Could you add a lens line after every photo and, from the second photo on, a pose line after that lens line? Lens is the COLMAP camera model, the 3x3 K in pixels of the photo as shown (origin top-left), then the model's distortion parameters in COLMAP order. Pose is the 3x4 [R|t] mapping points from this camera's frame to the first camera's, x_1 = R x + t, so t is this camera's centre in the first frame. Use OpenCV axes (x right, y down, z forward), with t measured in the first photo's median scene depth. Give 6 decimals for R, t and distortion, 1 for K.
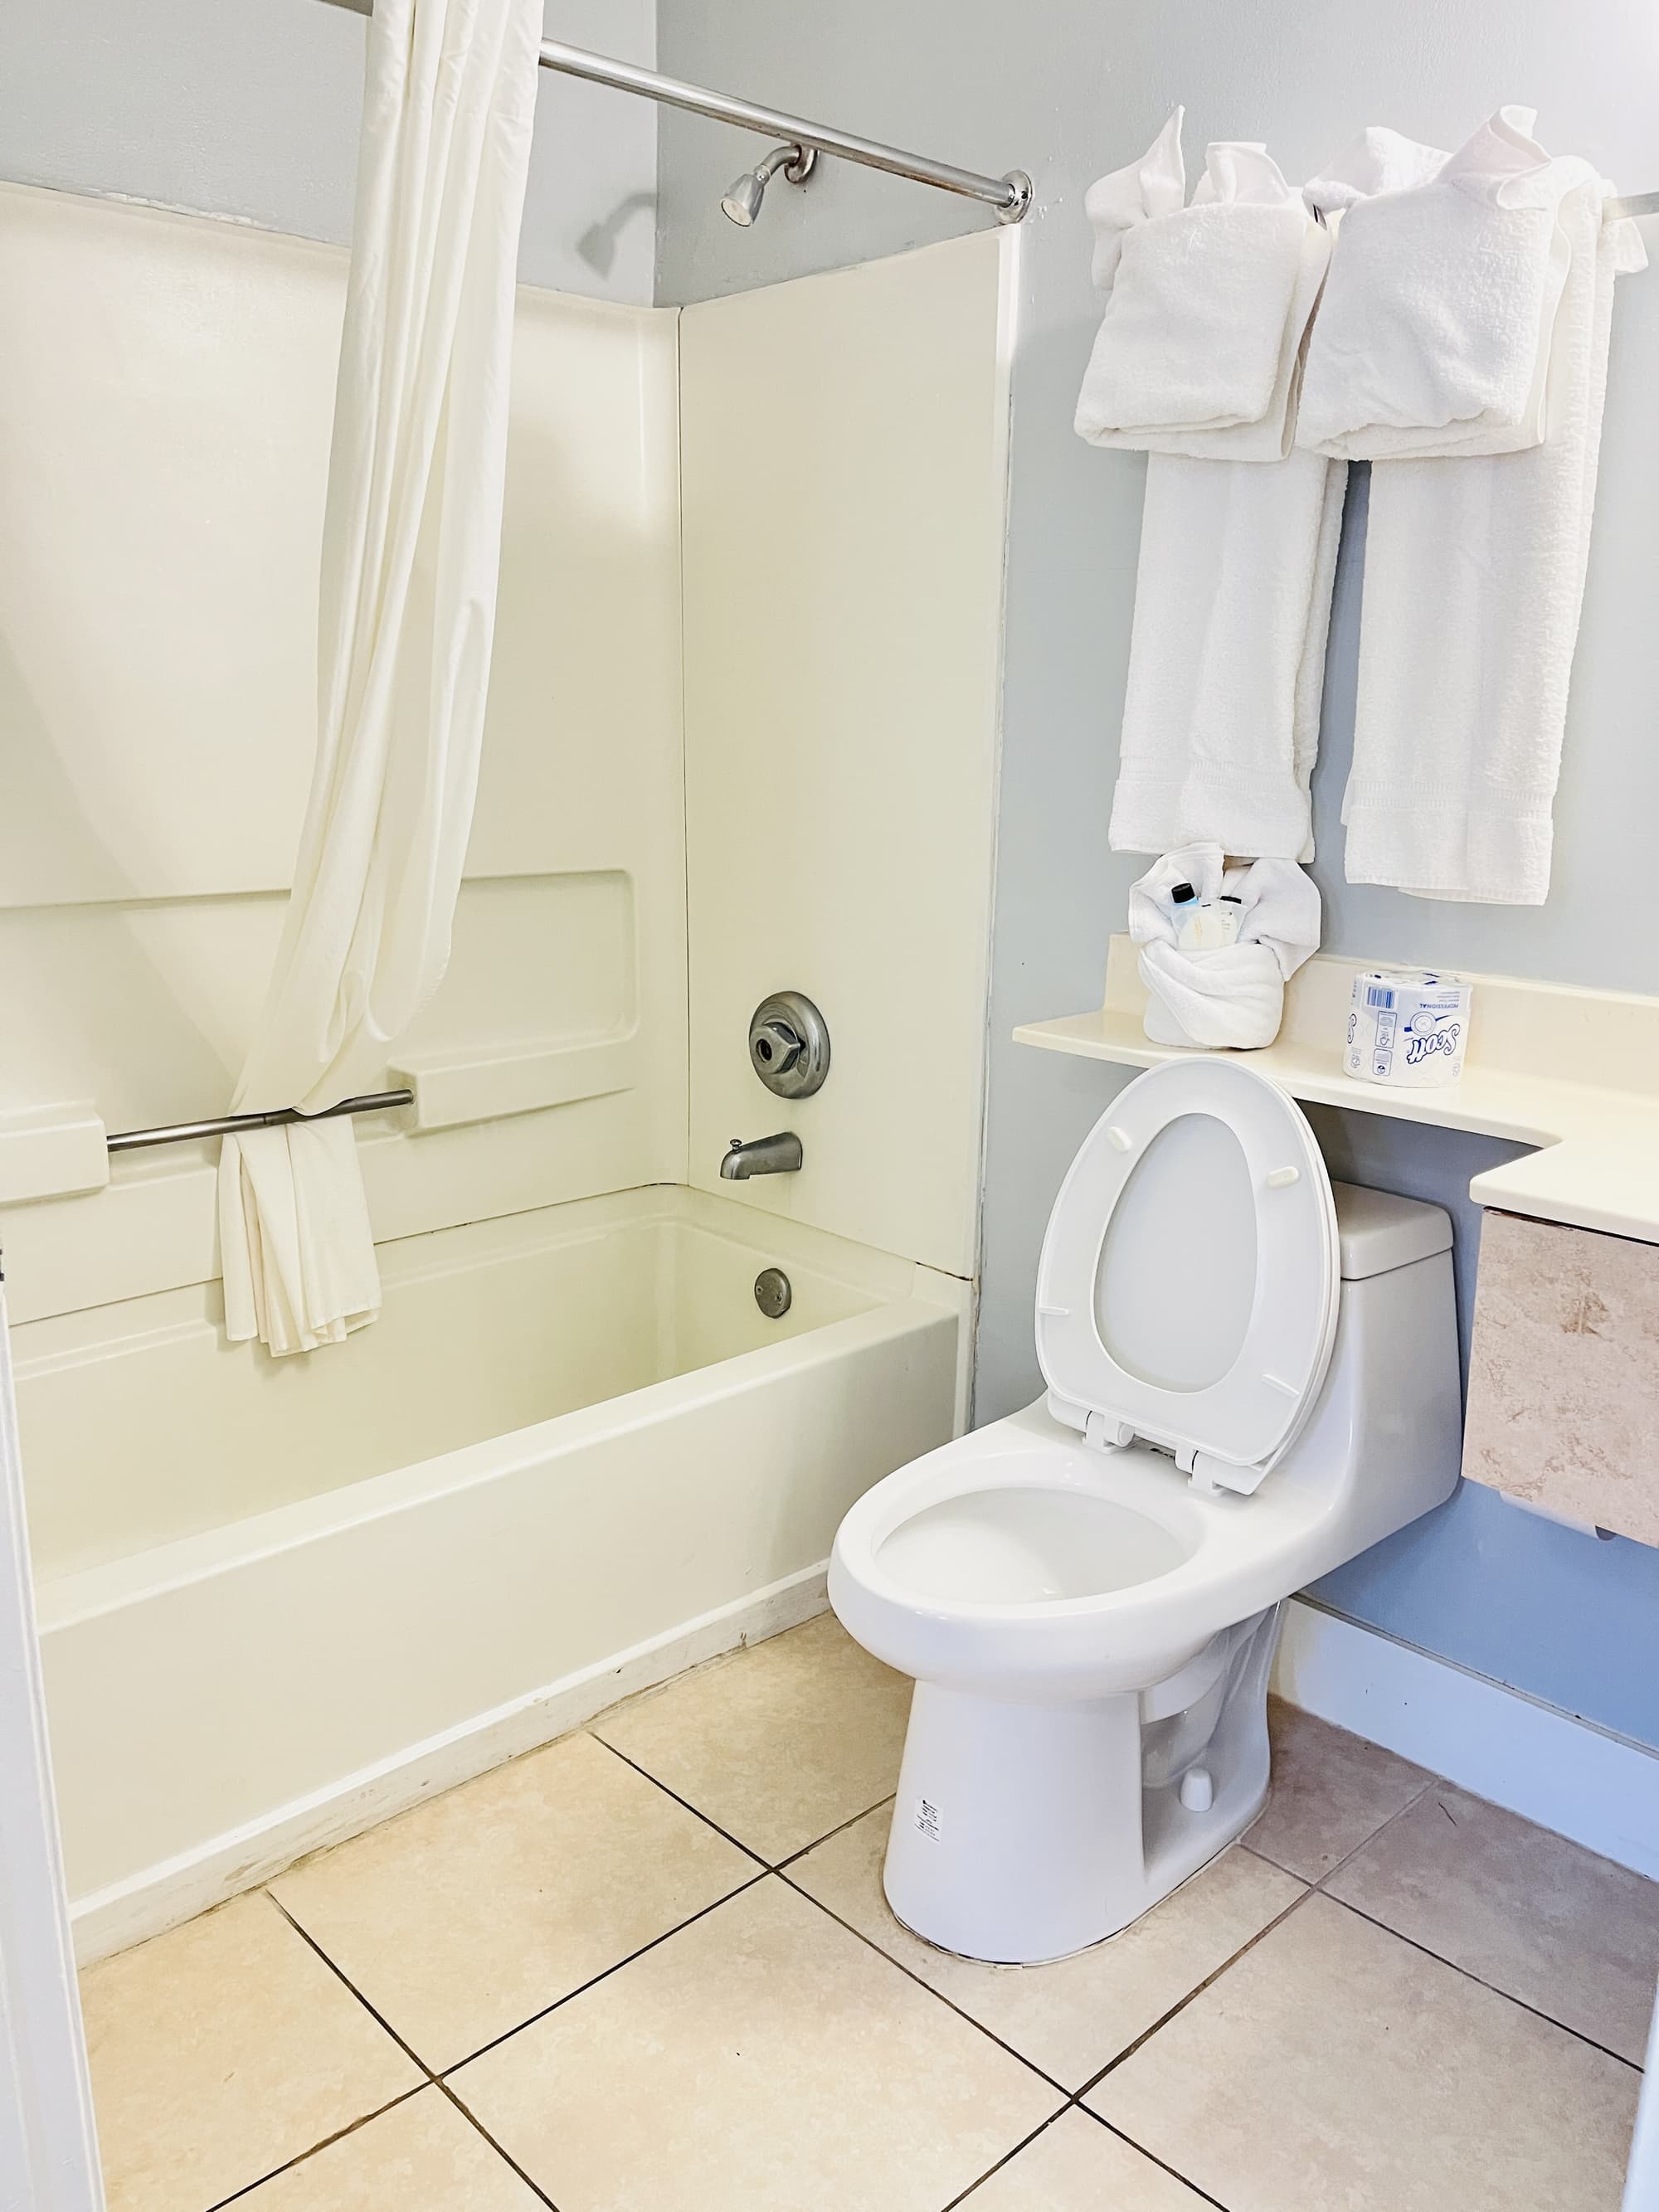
lens RADIAL K [[1673.8, 0, 837.5], [0, 1673.8, 1093.9], [0, 0, 1]] dist [0.043018, -0.012495]
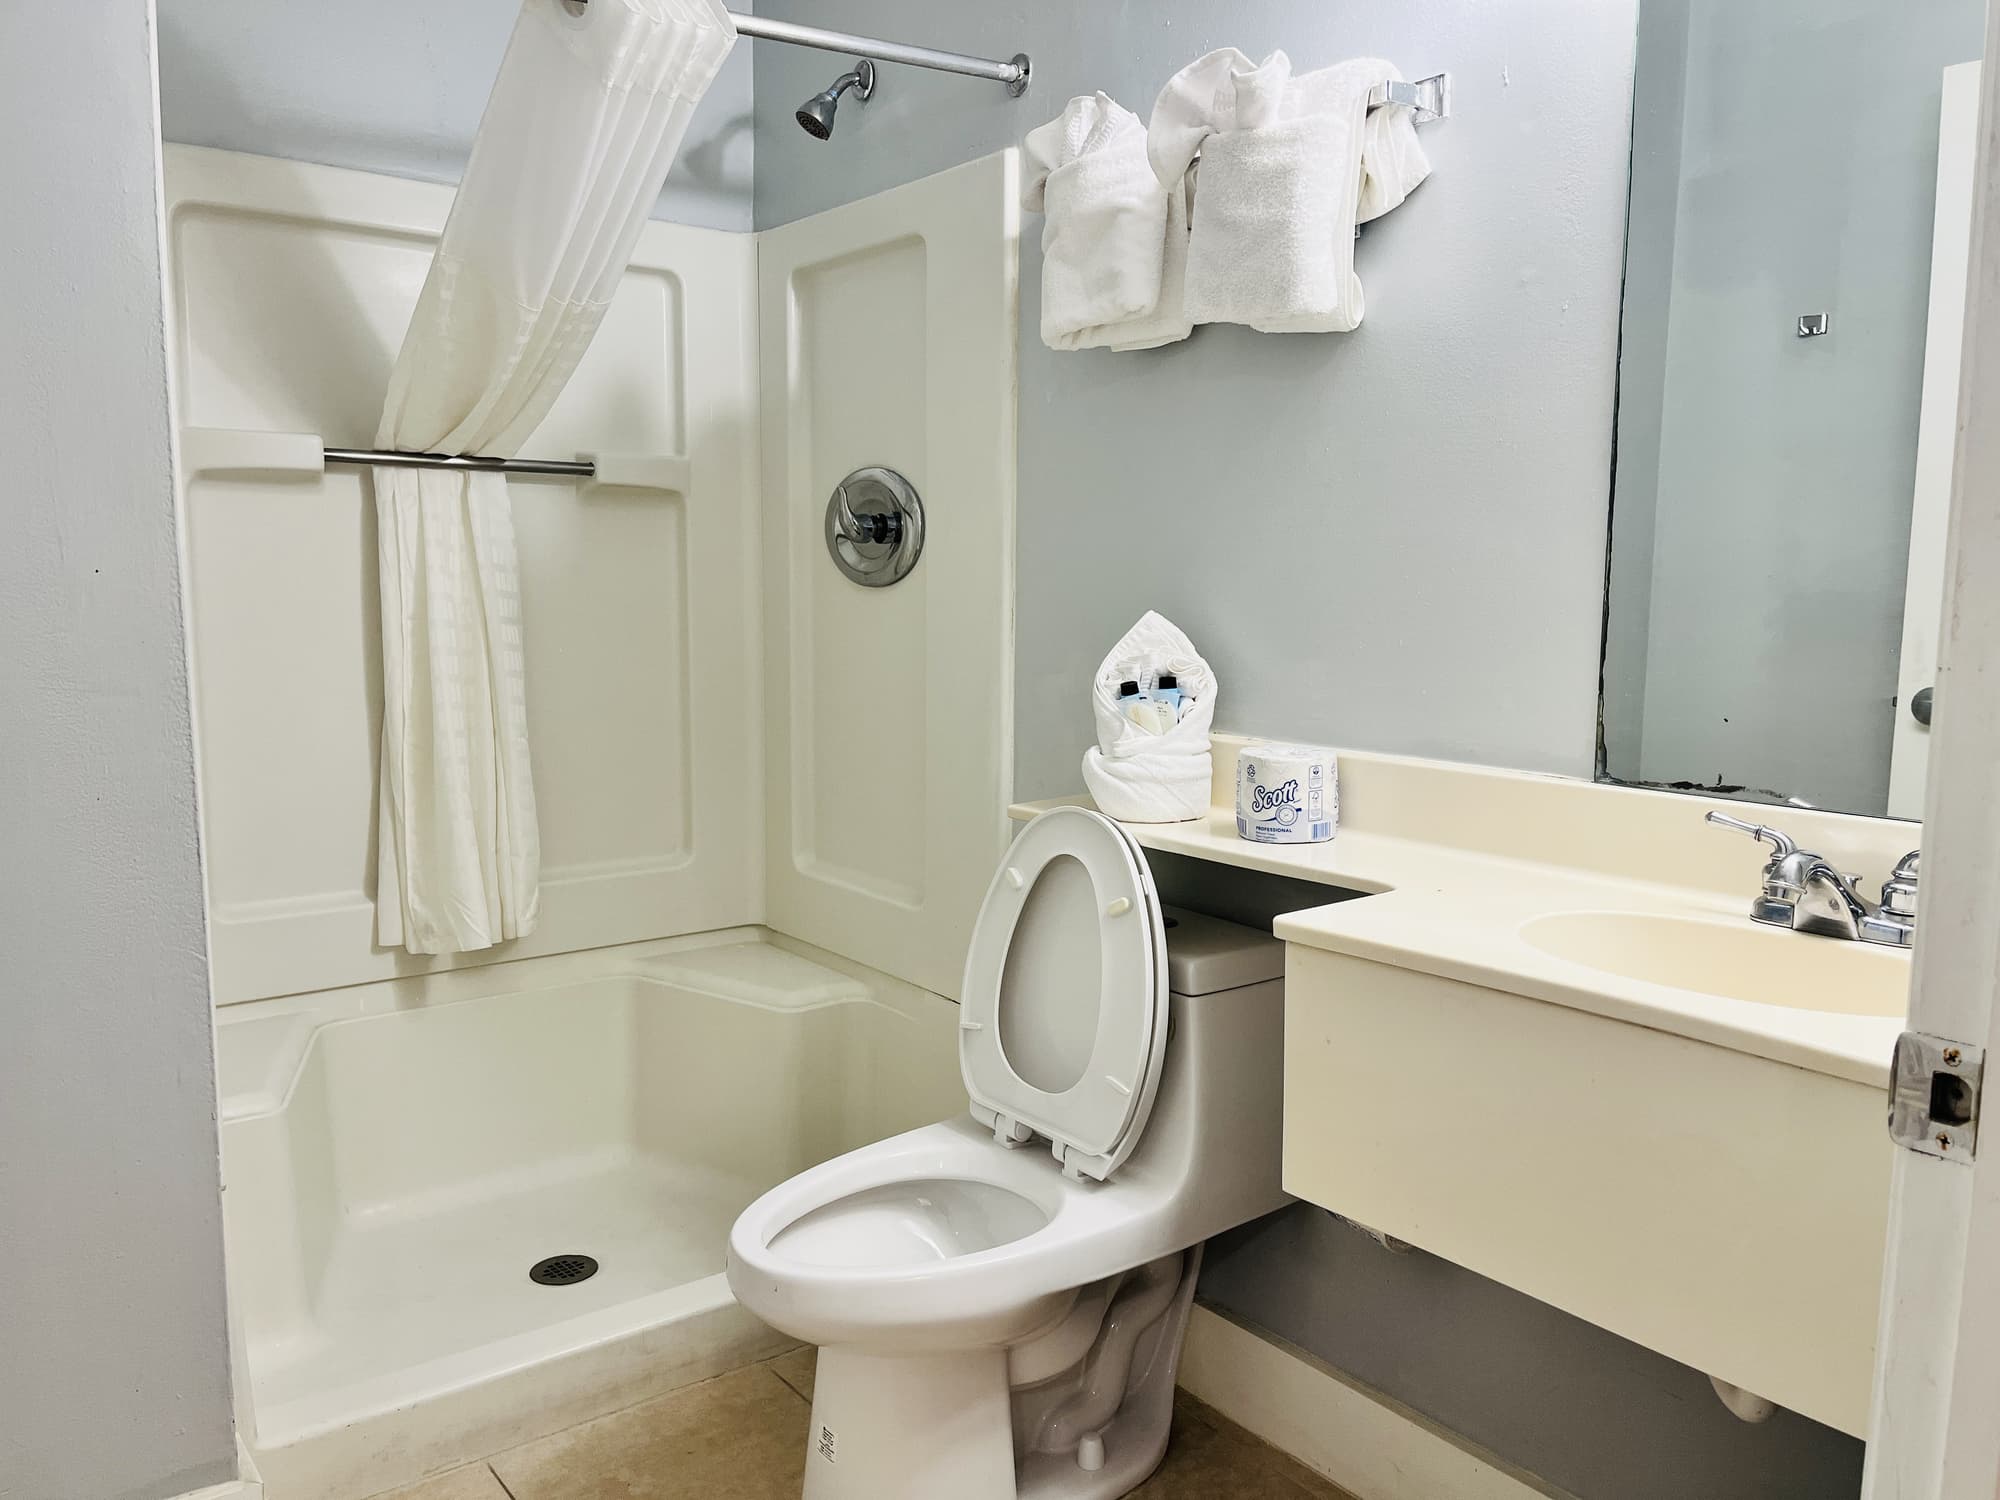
lens RADIAL K [[1513.2, 0, 989.7], [0, 1513.2, 760.5], [0, 0, 1]] dist [0.043018, -0.012495]
pose [[0.994966, 0.021598, -0.097862, 0.258104], [-0.031917, 0.993946, -0.105135, 0.058473], [0.094999, 0.107729, 0.989631, -0.092739]]
